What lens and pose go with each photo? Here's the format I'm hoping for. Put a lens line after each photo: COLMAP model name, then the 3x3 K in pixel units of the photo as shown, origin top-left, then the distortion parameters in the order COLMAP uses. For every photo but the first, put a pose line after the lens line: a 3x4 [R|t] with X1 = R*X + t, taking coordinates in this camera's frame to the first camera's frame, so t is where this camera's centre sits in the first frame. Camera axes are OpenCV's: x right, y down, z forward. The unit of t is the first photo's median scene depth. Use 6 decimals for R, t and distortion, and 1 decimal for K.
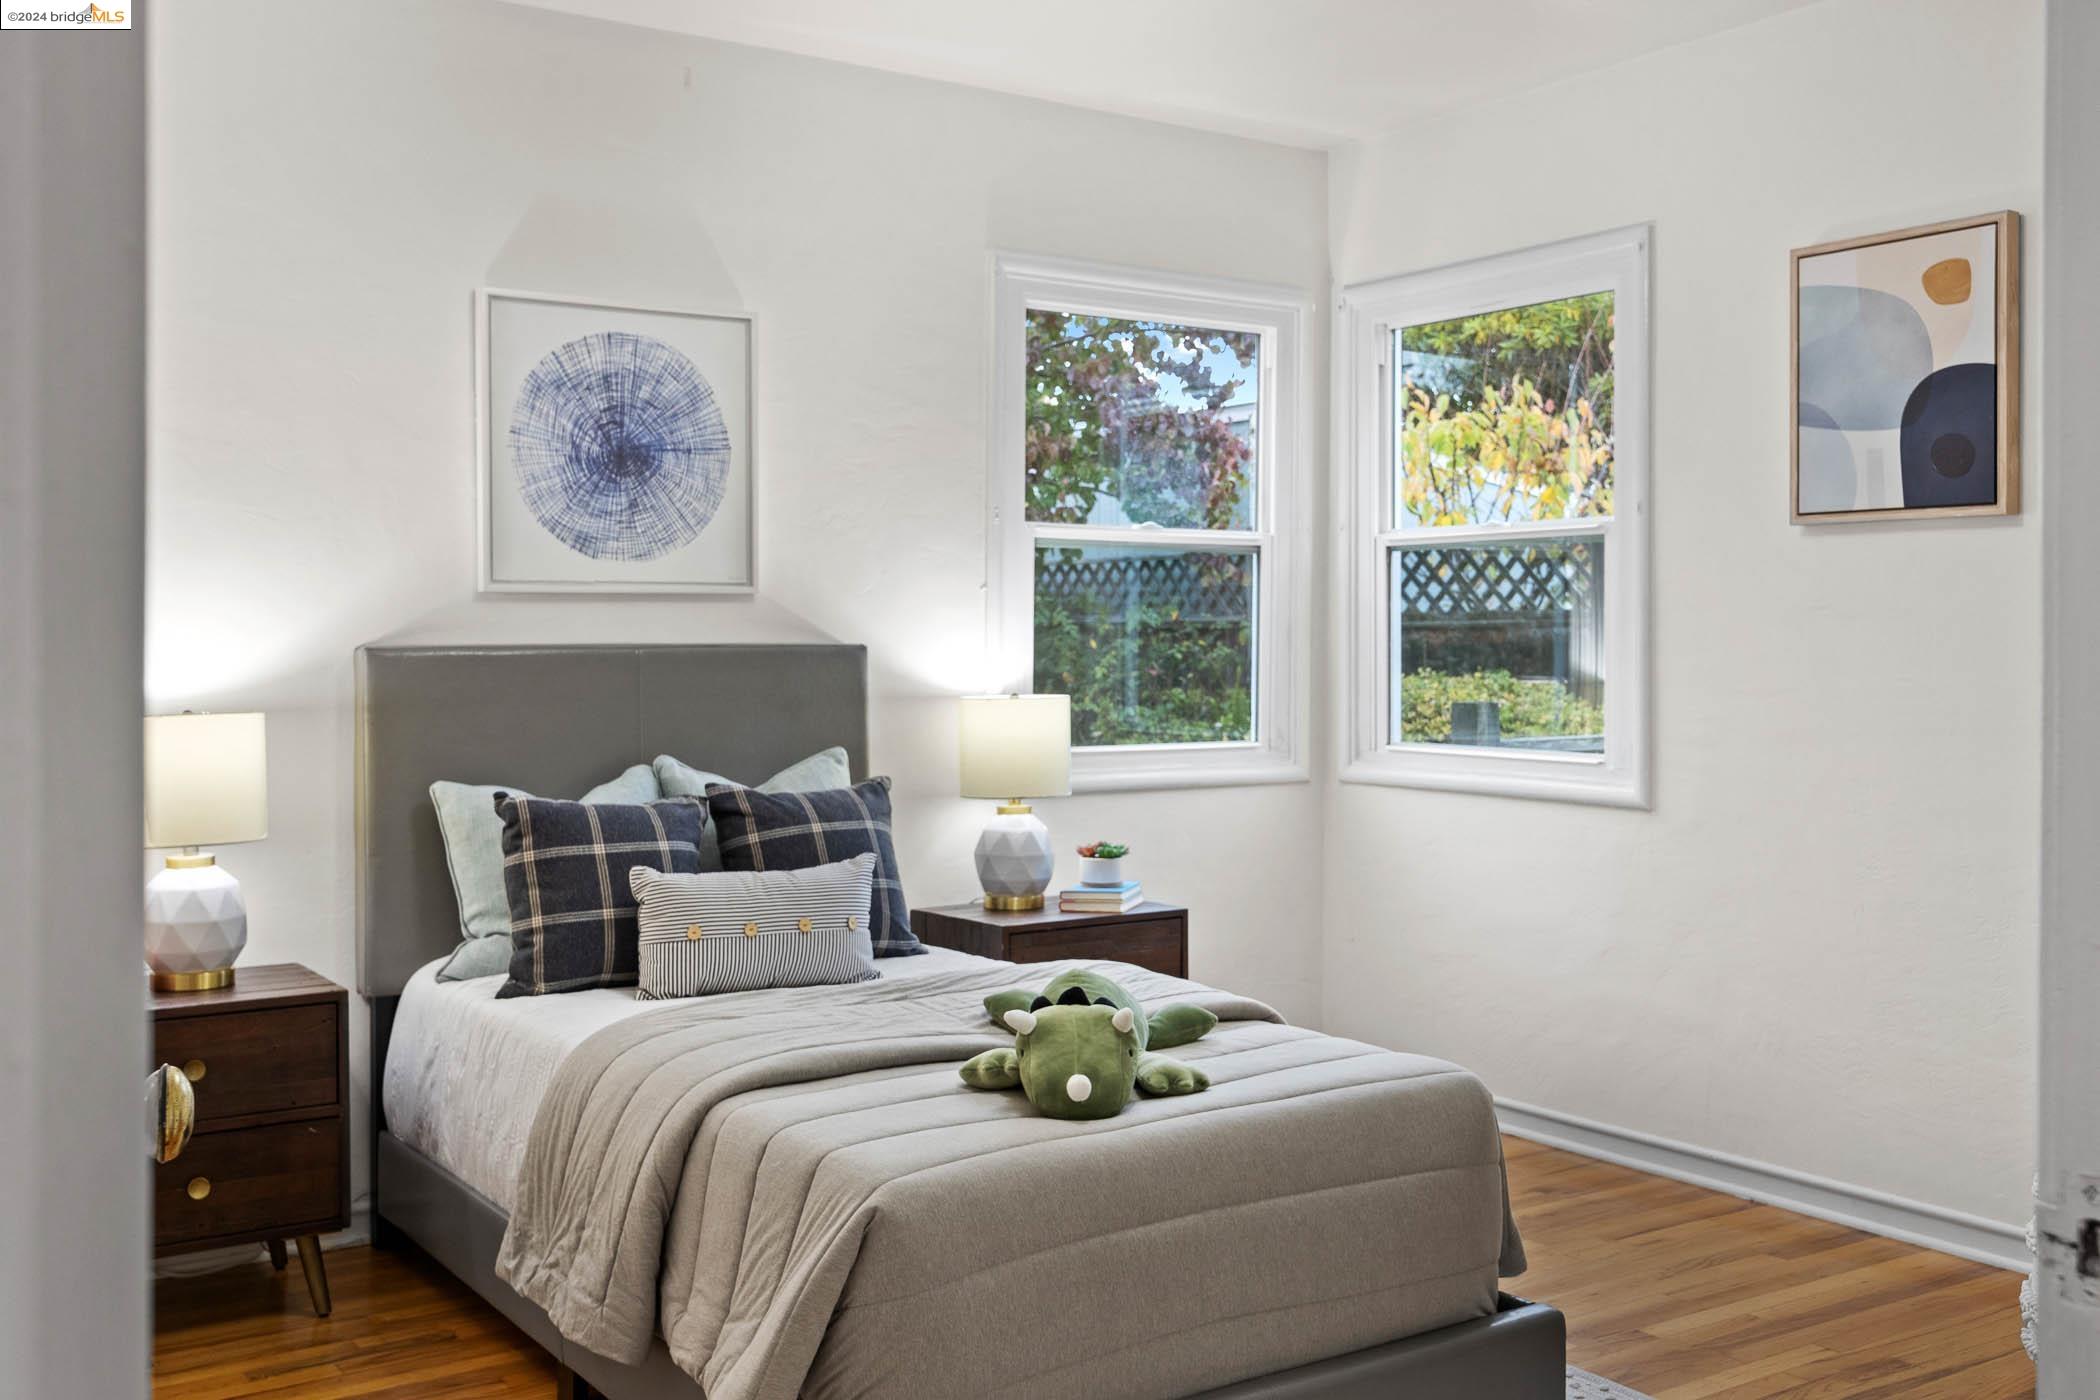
lens RADIAL K [[1973.5, 0, 1054.7], [0, 1973.5, 678.8], [0, 0, 1]] dist [0.022064, 0.000000]
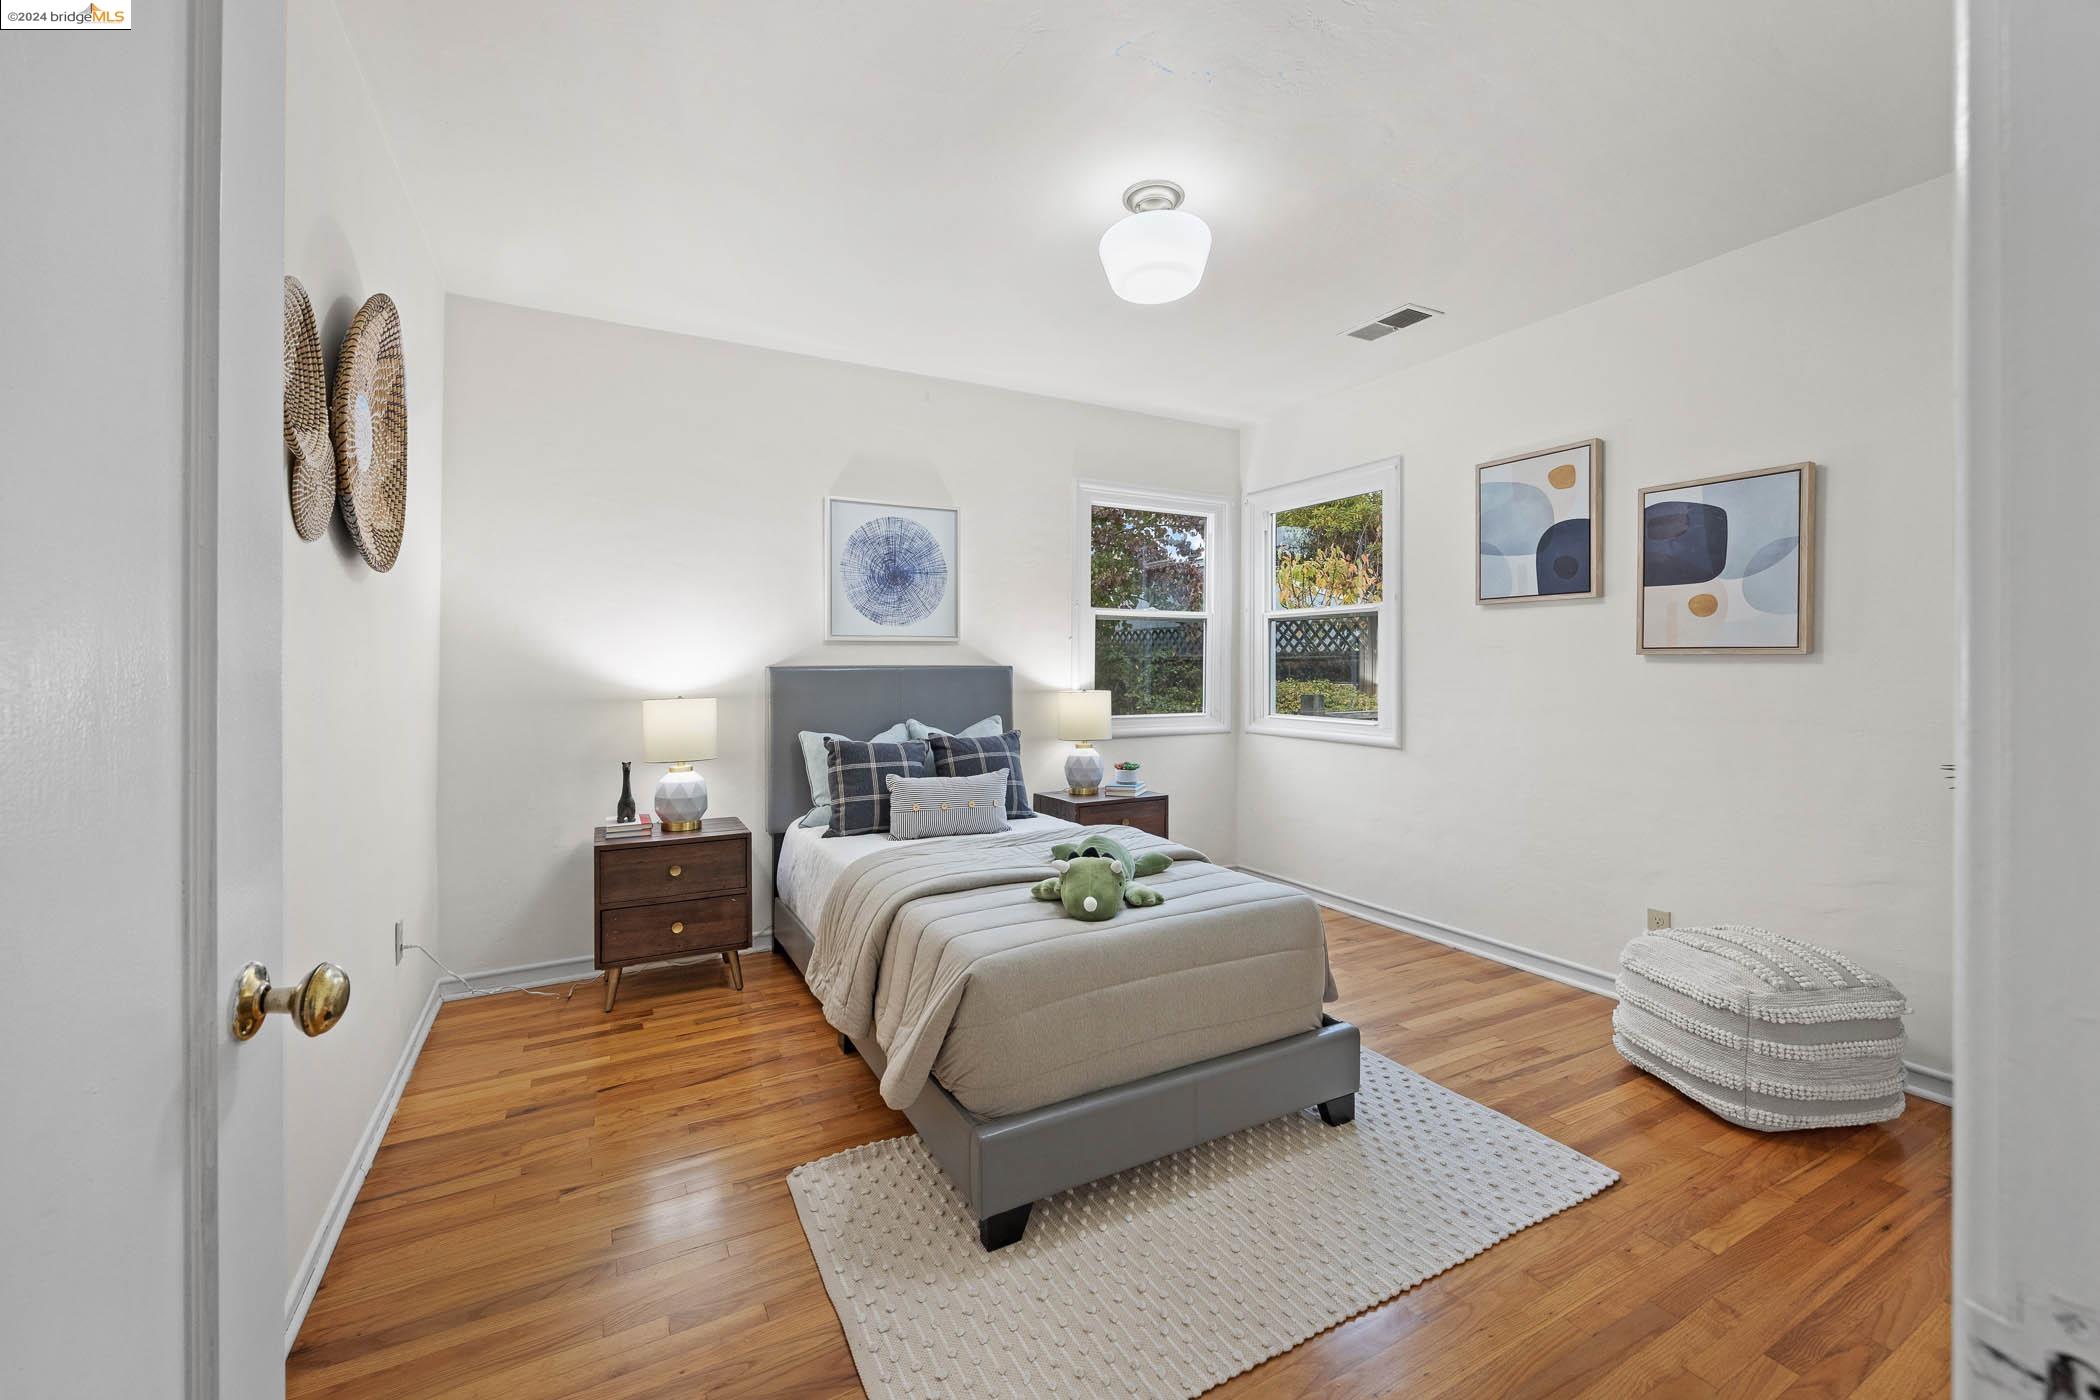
lens RADIAL K [[843.3, 0, 1050.0], [0, 843.3, 674.4], [0, 0, 1]] dist [0.001873, 0.000852]
pose [[0.995630, 0.001504, -0.093375, 0.031389], [-0.002417, 0.999950, -0.009673, 0.000156], [0.093355, 0.009857, 0.995584, 0.136622]]
